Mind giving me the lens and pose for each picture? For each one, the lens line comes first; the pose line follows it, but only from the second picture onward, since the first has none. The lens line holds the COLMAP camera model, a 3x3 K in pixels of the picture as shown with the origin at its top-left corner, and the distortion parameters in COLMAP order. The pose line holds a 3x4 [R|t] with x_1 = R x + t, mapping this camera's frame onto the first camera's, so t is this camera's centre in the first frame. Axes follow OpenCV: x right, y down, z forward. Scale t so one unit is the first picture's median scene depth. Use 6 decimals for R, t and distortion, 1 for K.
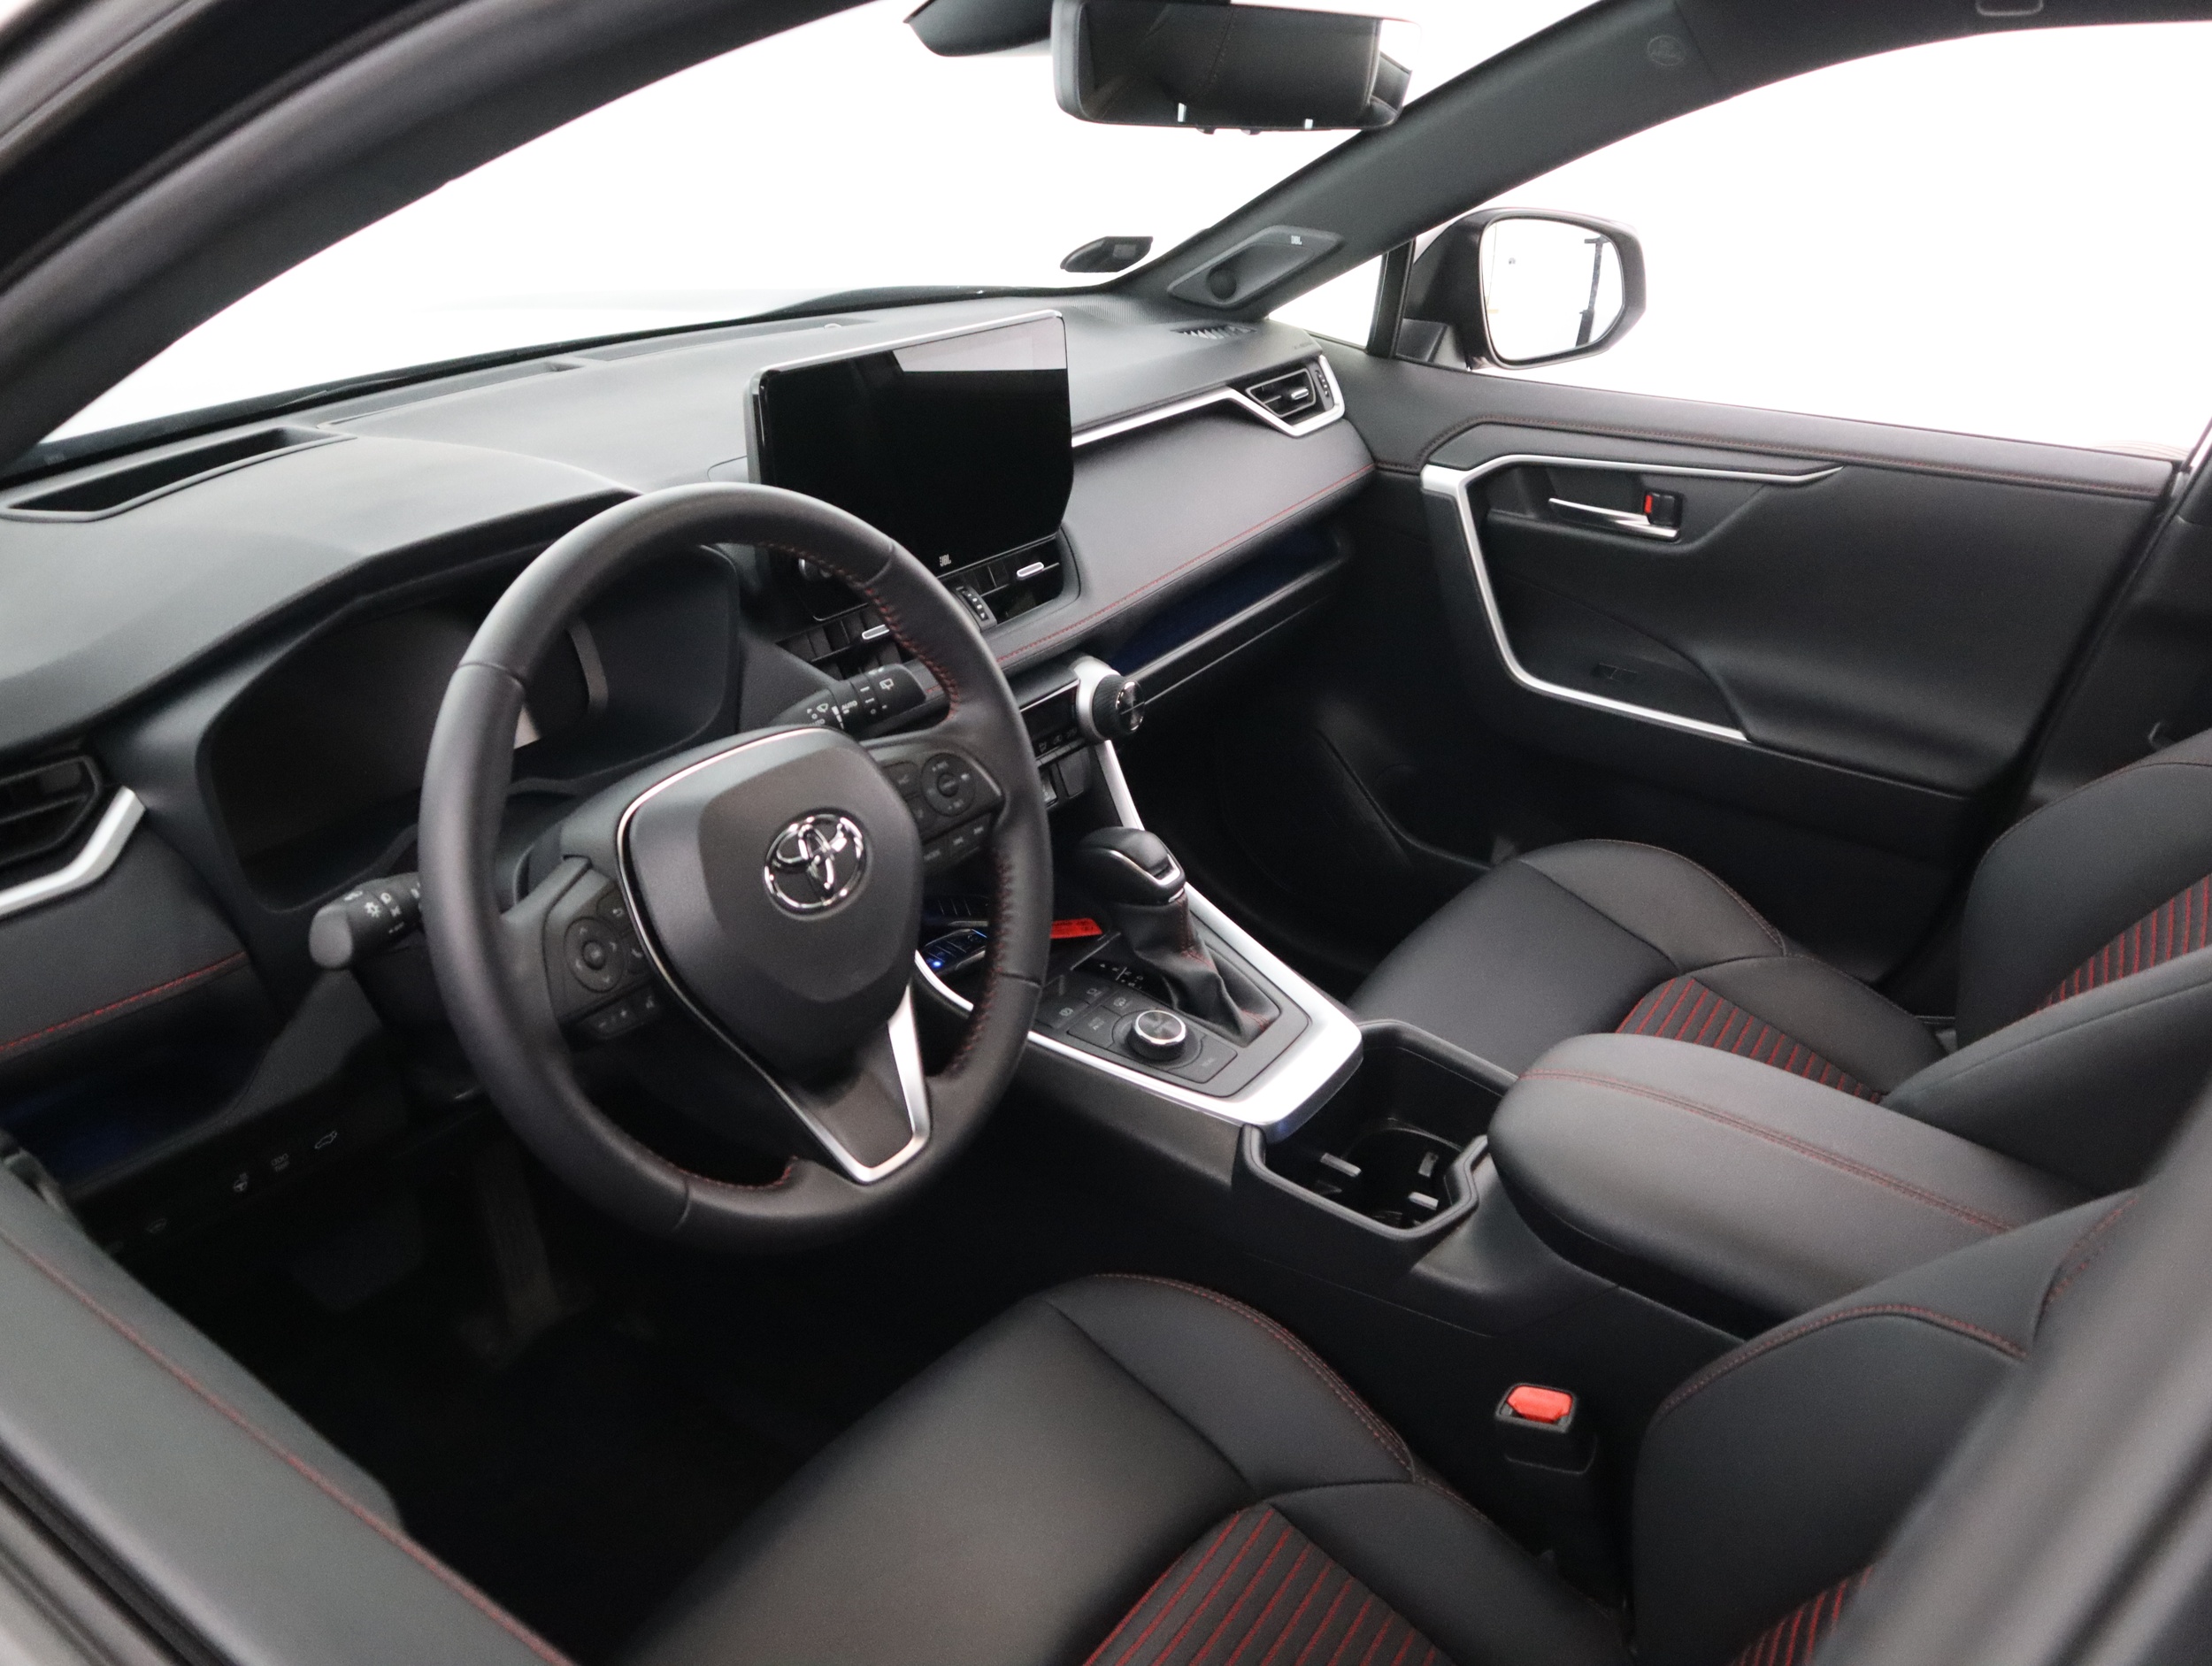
lens RADIAL K [[1698.0, 0, 1095.1], [0, 1698.0, 841.6], [0, 0, 1]] dist [-0.107722, 0.029242]
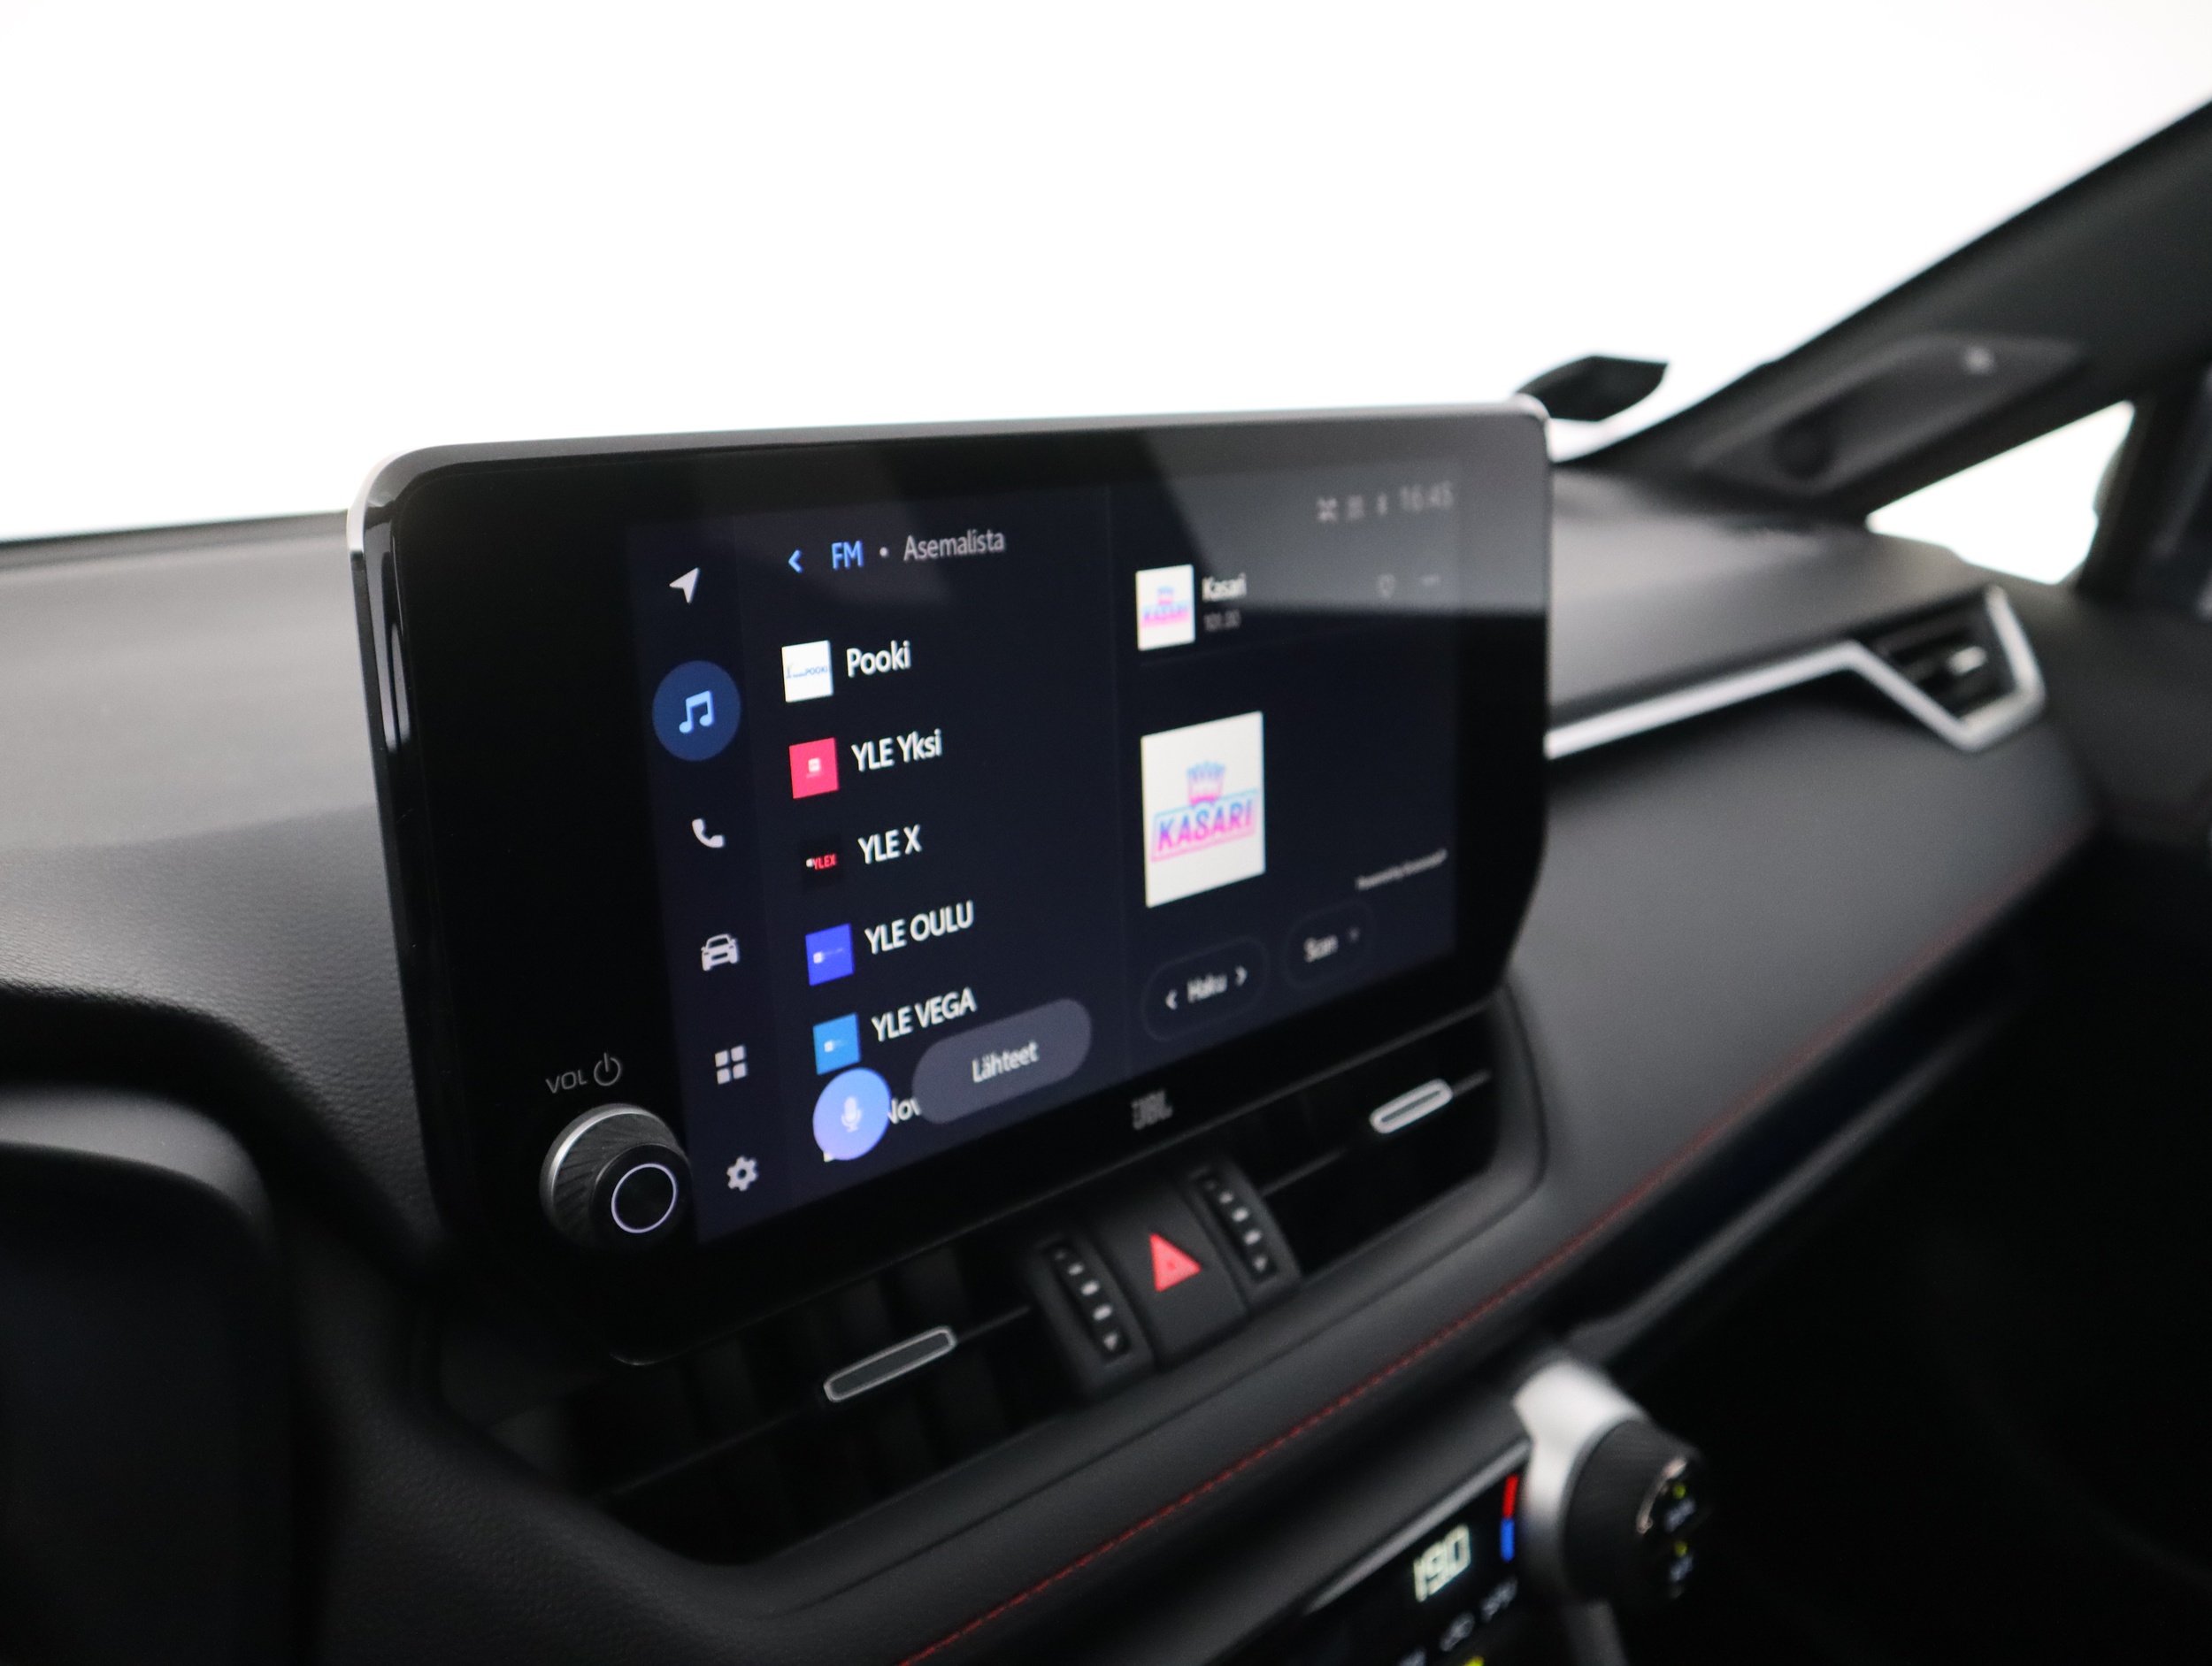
lens RADIAL K [[1698.0, 0, 1095.1], [0, 1698.0, 841.6], [0, 0, 1]] dist [-0.107722, 0.029242]
pose [[0.974472, 0.059069, -0.216599, -0.023291], [-0.090778, 0.986052, -0.139499, -0.125513], [0.205338, 0.155601, 0.966243, 0.497809]]
